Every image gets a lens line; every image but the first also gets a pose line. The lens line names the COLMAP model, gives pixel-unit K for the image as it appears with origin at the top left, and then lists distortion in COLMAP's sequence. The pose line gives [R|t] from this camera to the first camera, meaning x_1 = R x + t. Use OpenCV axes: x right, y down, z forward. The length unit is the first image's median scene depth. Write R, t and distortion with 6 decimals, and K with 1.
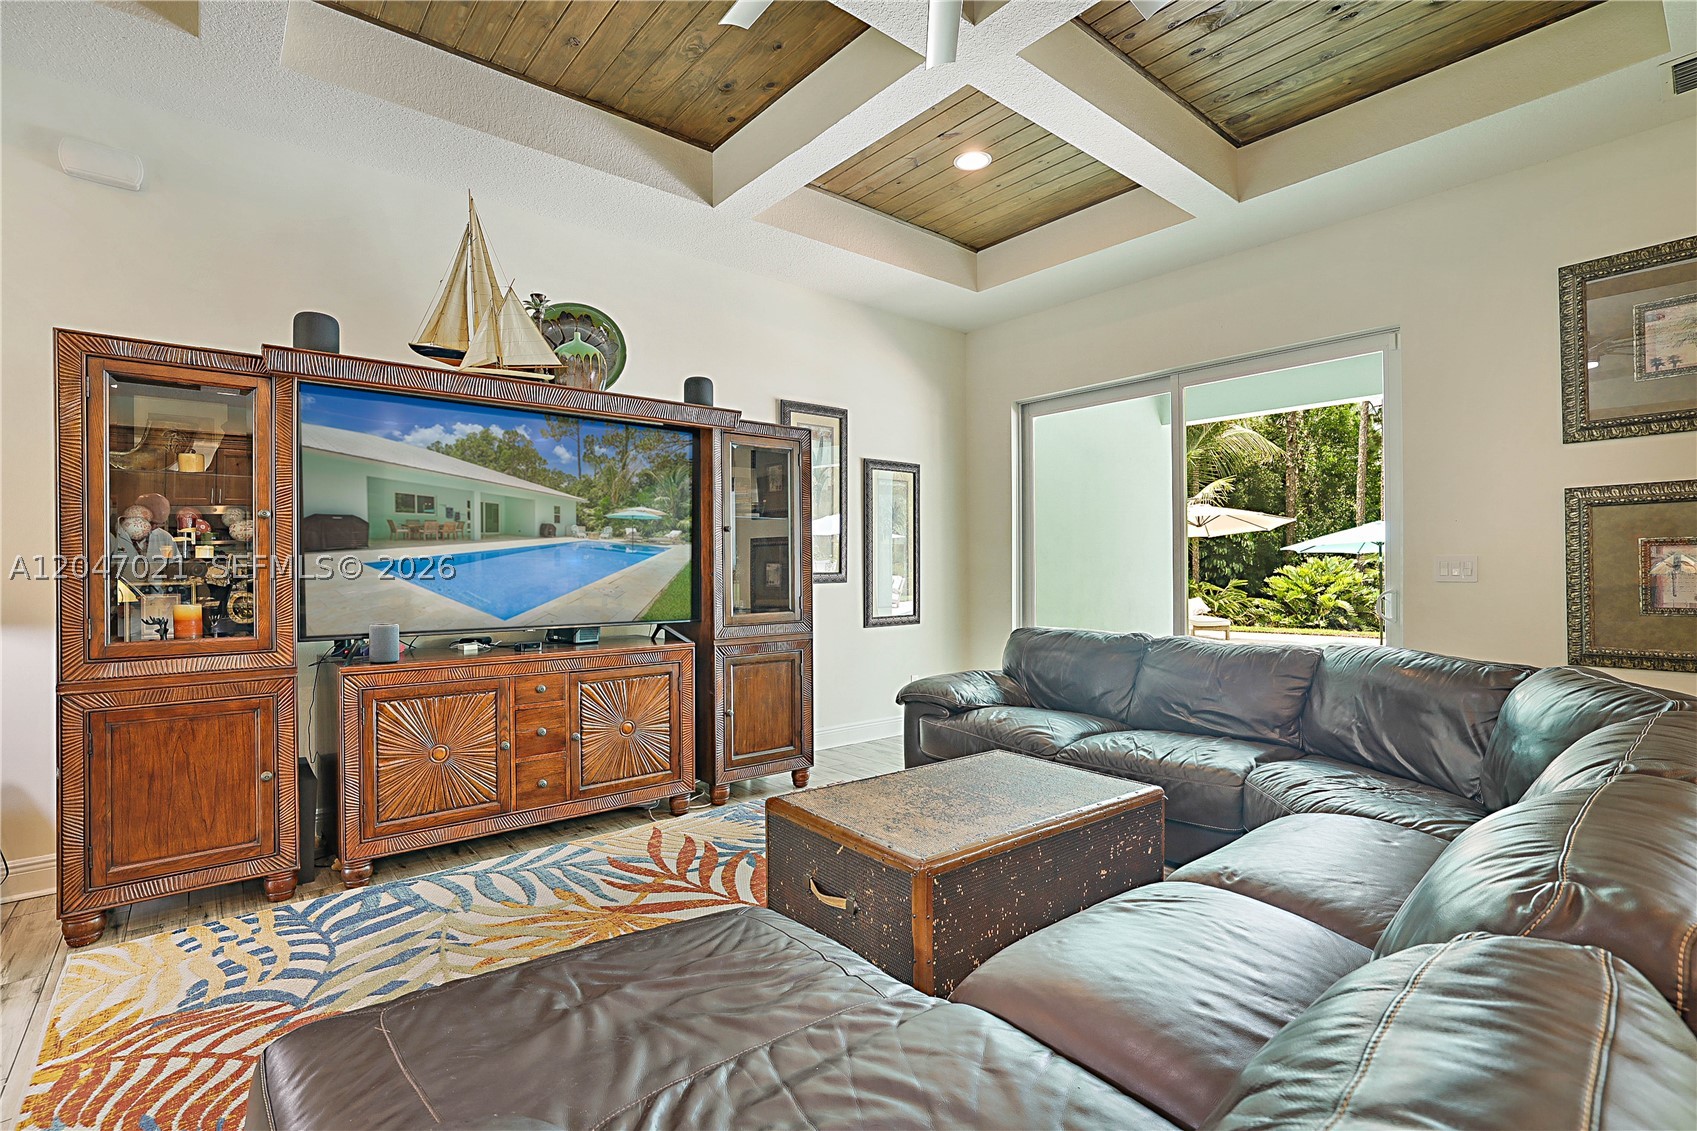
lens RADIAL K [[787.3, 0, 842.6], [0, 787.3, 568.7], [0, 0, 1]] dist [-0.027206, 0.009599]
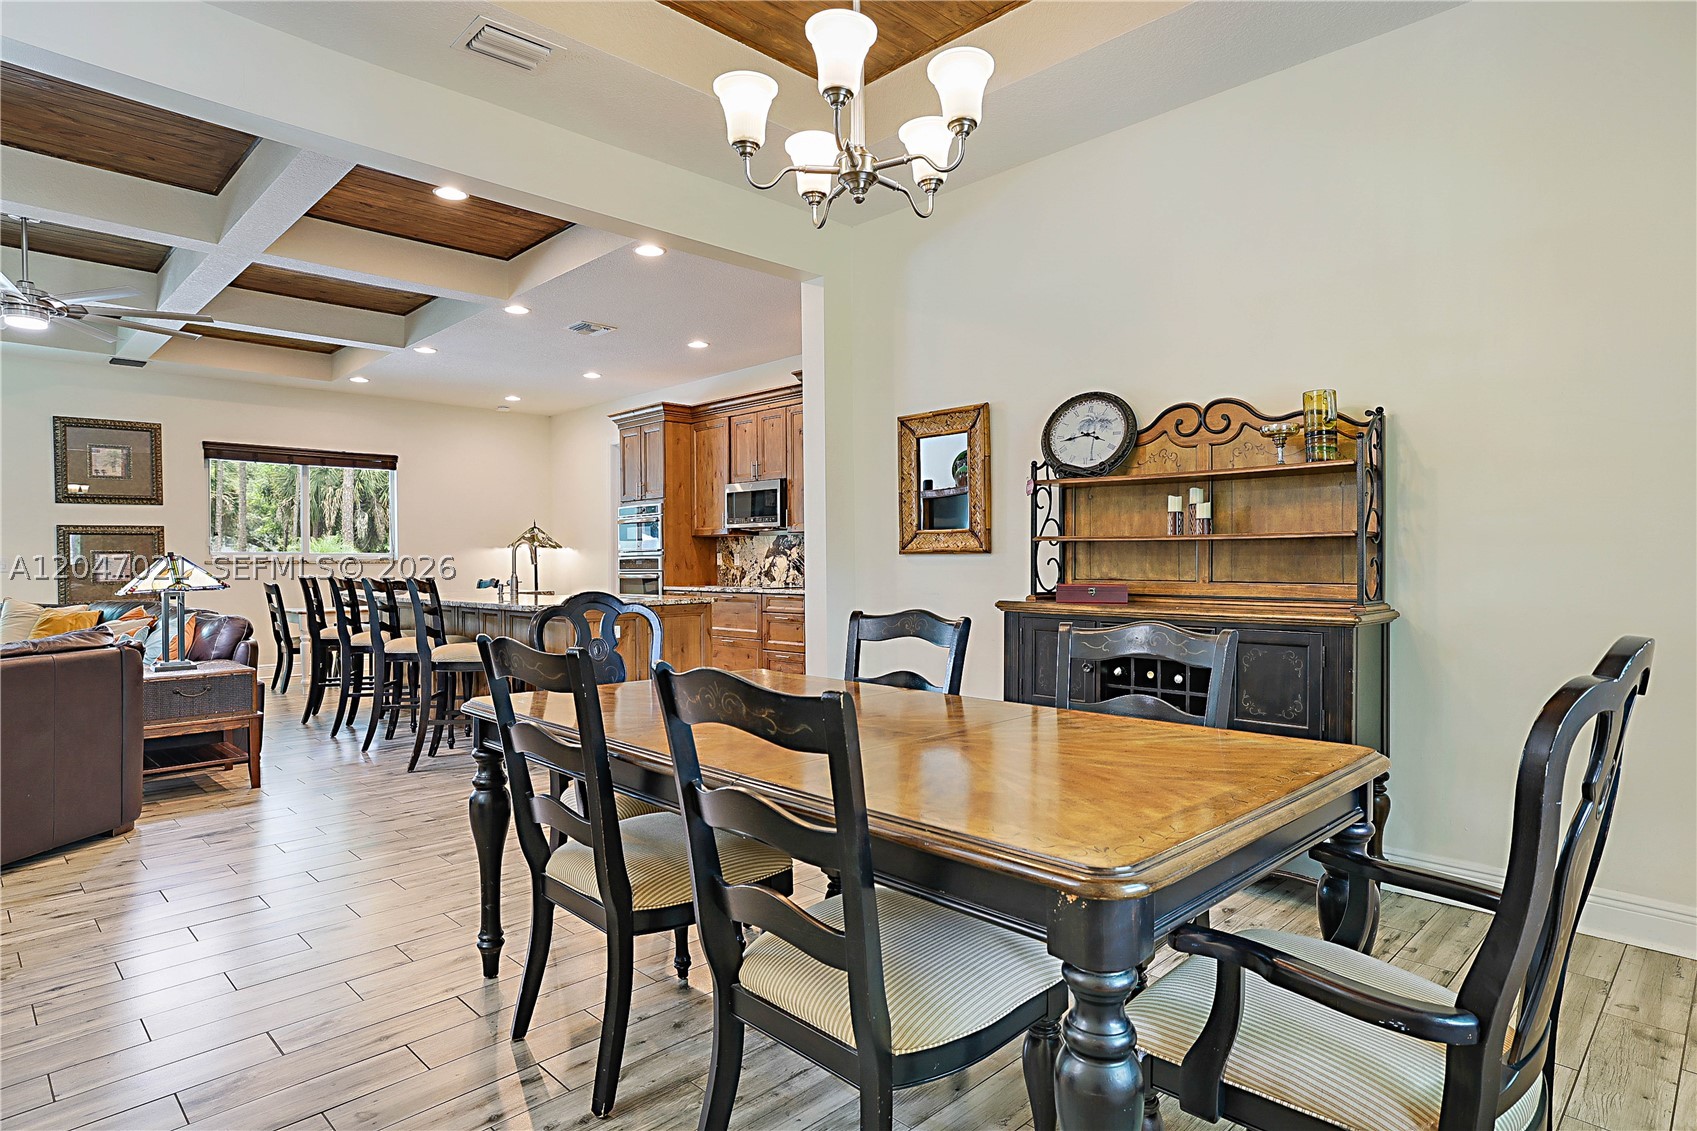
lens RADIAL K [[920.6, 0, 843.8], [0, 920.6, 564.5], [0, 0, 1]] dist [-0.015169, 0.009593]
pose [[-0.087419, -0.002115, 0.996169, -1.726442], [0.009239, 0.999953, 0.002934, 0.011890], [-0.996129, 0.009460, -0.087396, -0.891943]]
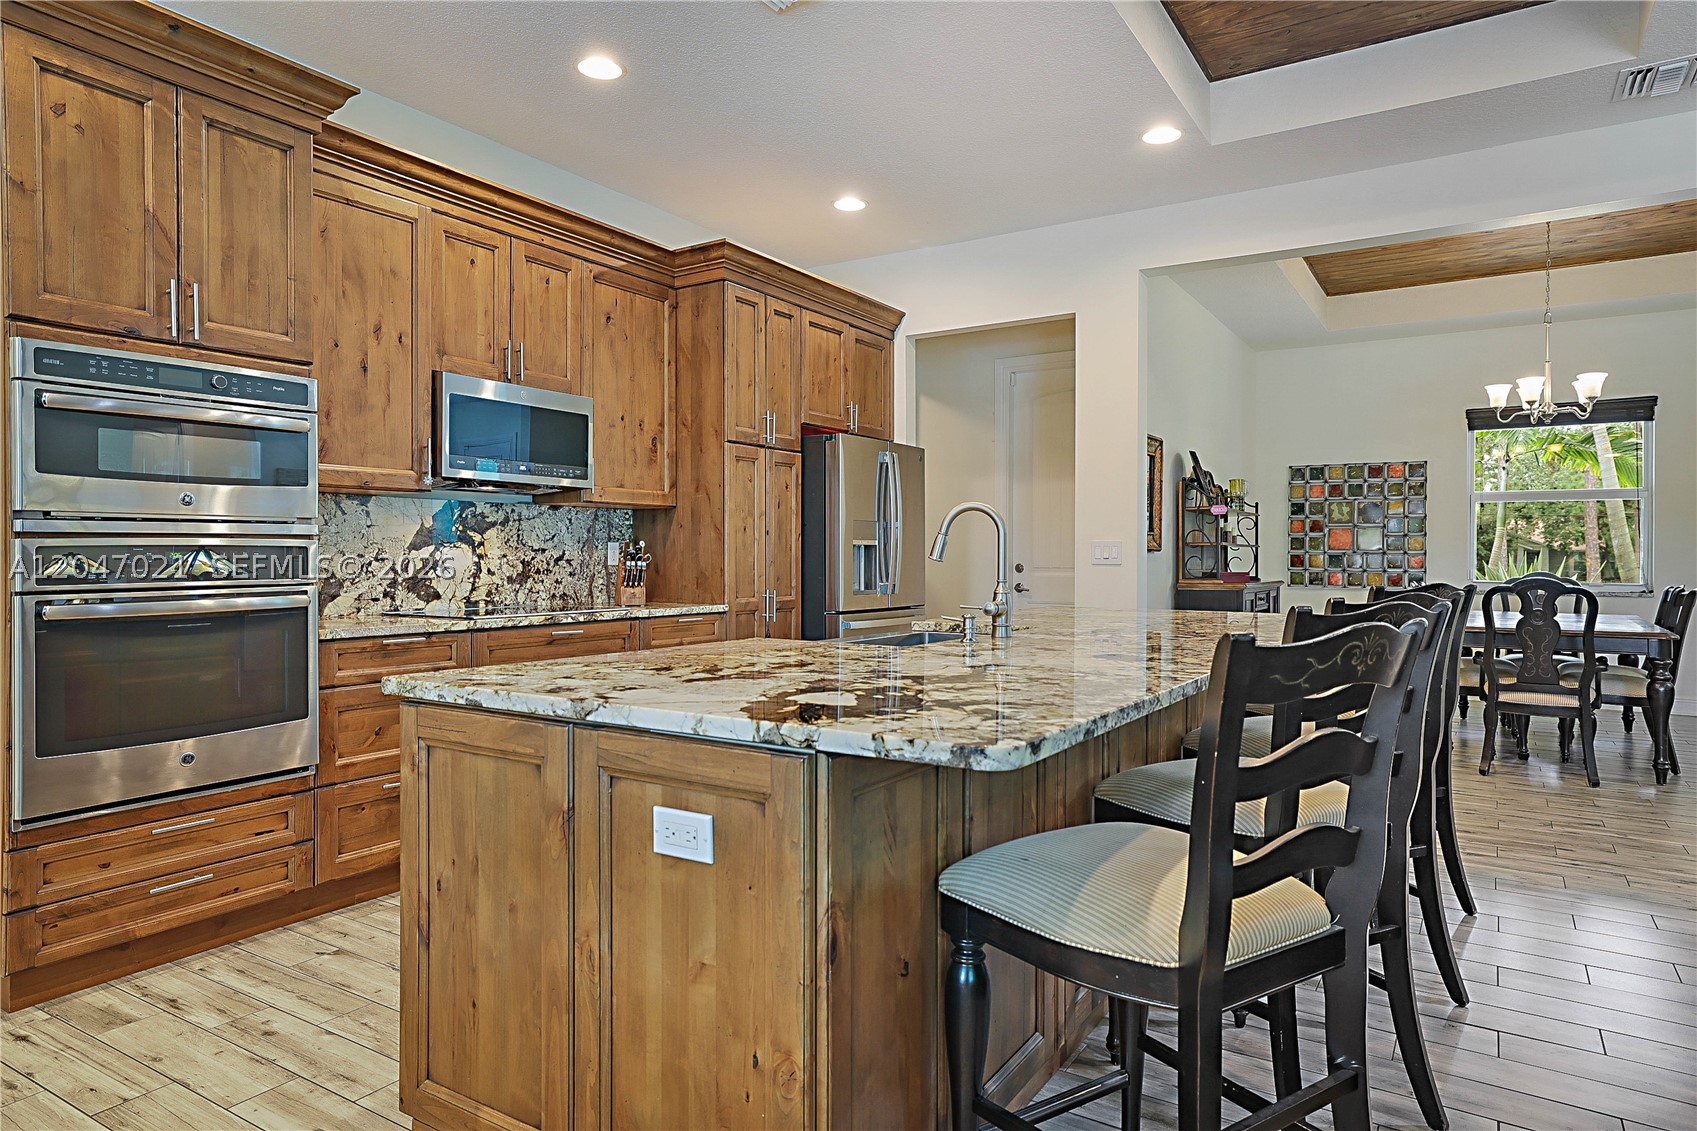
lens RADIAL K [[1040.2, 0, 852.8], [0, 1040.2, 555.7], [0, 0, 1]] dist [-0.011218, 0.017520]
pose [[-0.950712, 0.001074, -0.310073, 0.779684], [0.000099, 0.999995, 0.003161, 0.003458], [0.310075, 0.002975, -0.950707, 0.503790]]
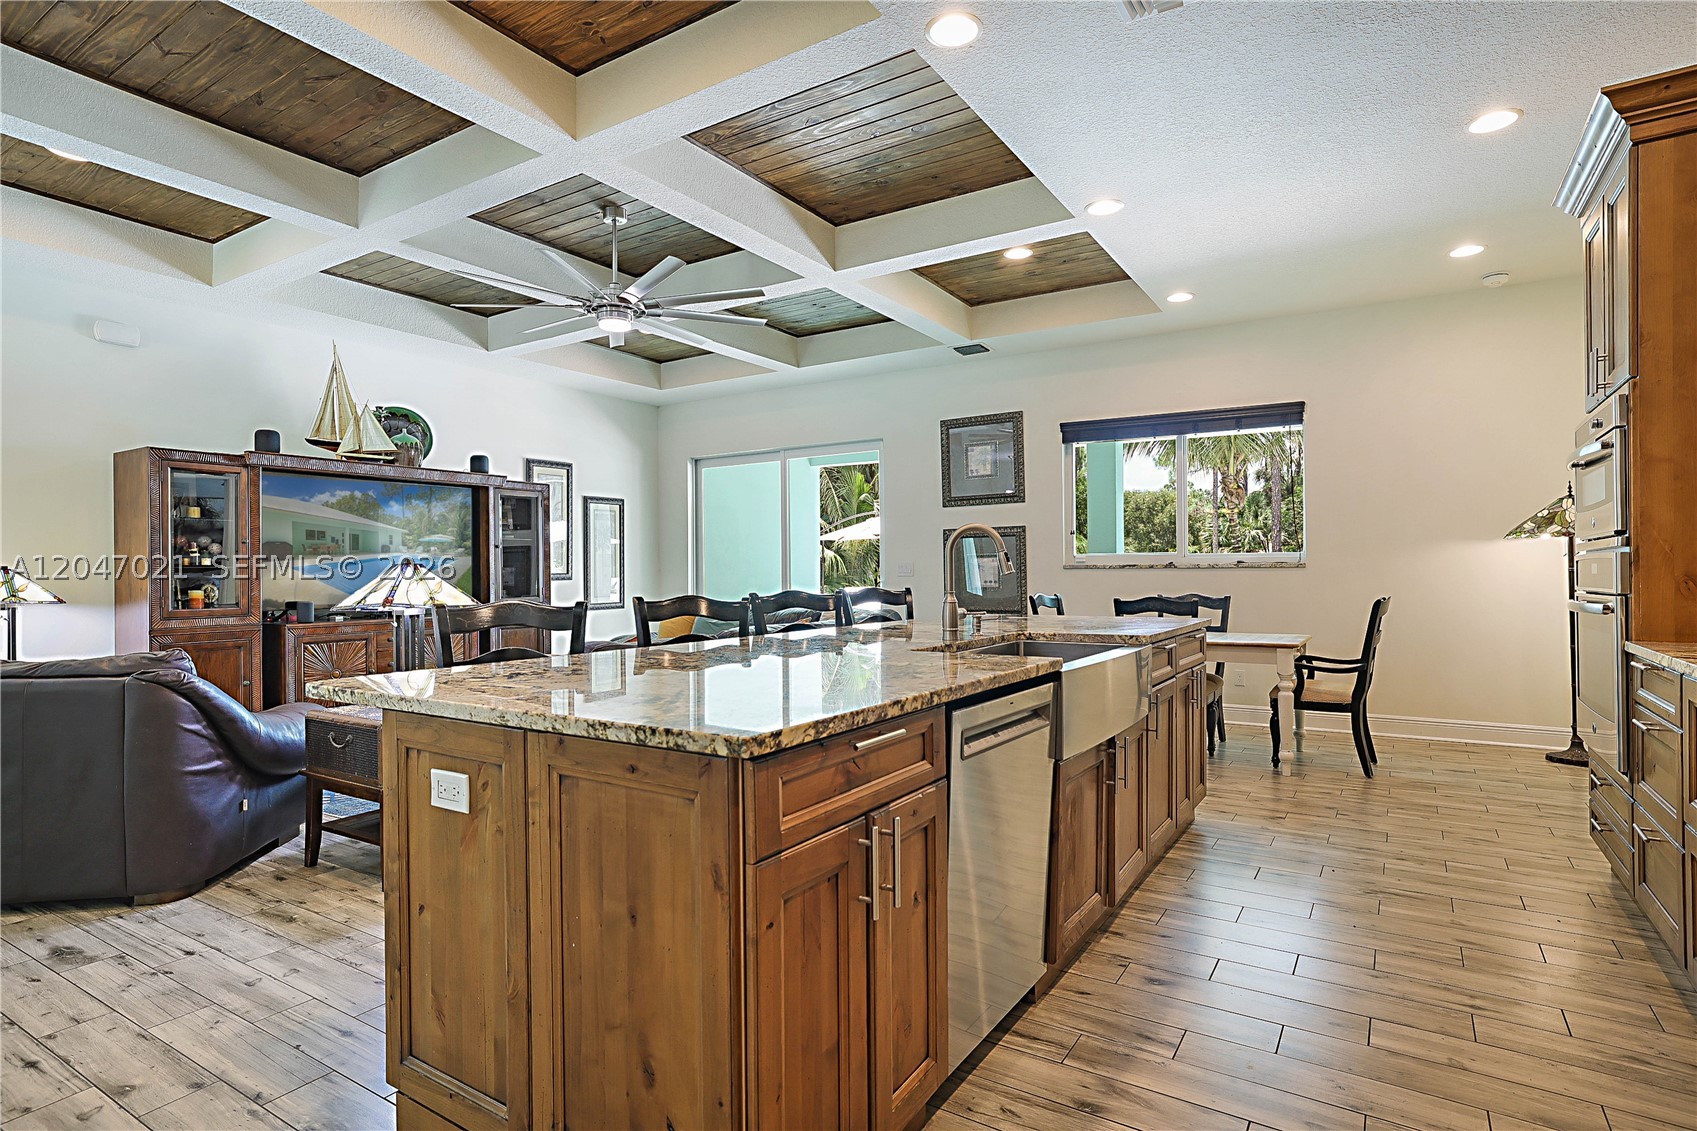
lens RADIAL K [[880.3, 0, 848.6], [0, 880.3, 567.0], [0, 0, 1]] dist [-0.022938, 0.020046]
pose [[0.951117, -0.003133, 0.308816, -0.016659], [0.005138, 0.999971, -0.005680, 0.007213], [-0.308789, 0.006989, 0.951105, -1.178551]]
